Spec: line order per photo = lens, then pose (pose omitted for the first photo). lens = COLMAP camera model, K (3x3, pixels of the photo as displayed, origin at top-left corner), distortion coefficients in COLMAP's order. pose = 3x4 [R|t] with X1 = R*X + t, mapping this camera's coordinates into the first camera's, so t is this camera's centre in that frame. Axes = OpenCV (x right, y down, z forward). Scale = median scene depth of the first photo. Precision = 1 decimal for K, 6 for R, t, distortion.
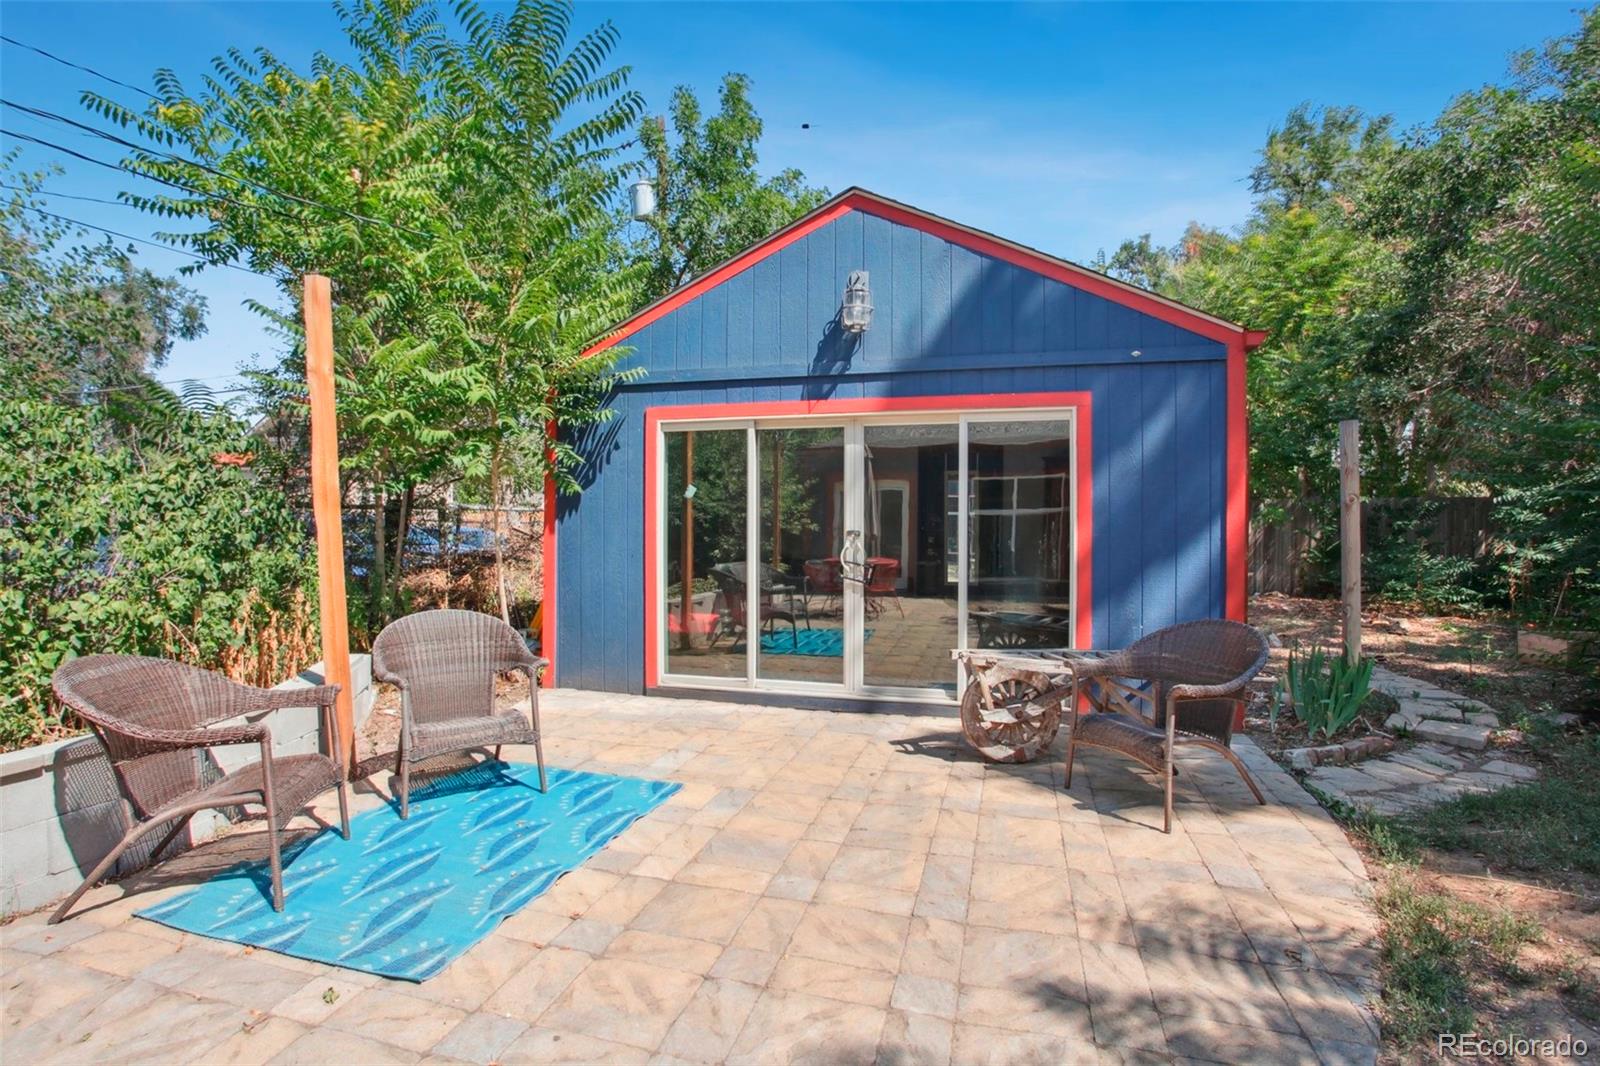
lens RADIAL K [[782.4, 0, 797.0], [0, 782.4, 528.1], [0, 0, 1]] dist [0.030892, -0.009589]
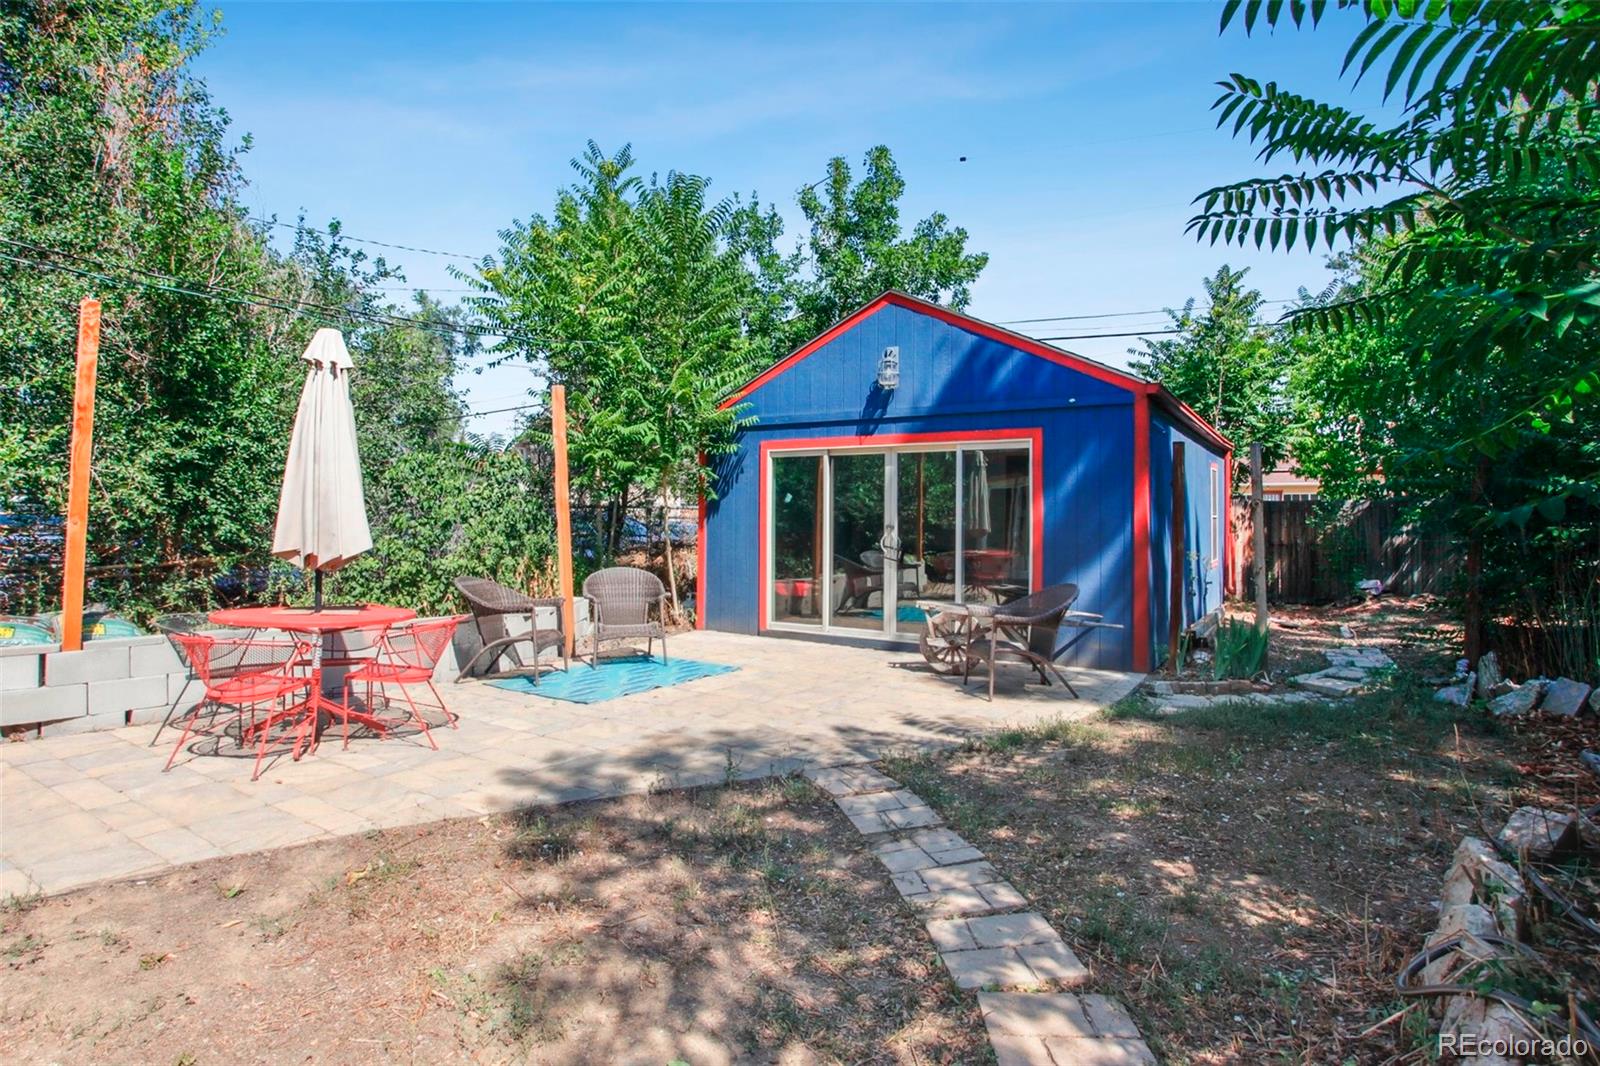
lens RADIAL K [[840.3, 0, 812.3], [0, 840.3, 529.1], [0, 0, 1]] dist [0.100348, 0.000083]
pose [[0.963866, 0.008571, -0.266250, 0.367714], [-0.009646, 0.999950, -0.002732, 0.014718], [0.266214, 0.005201, 0.963900, -0.557849]]
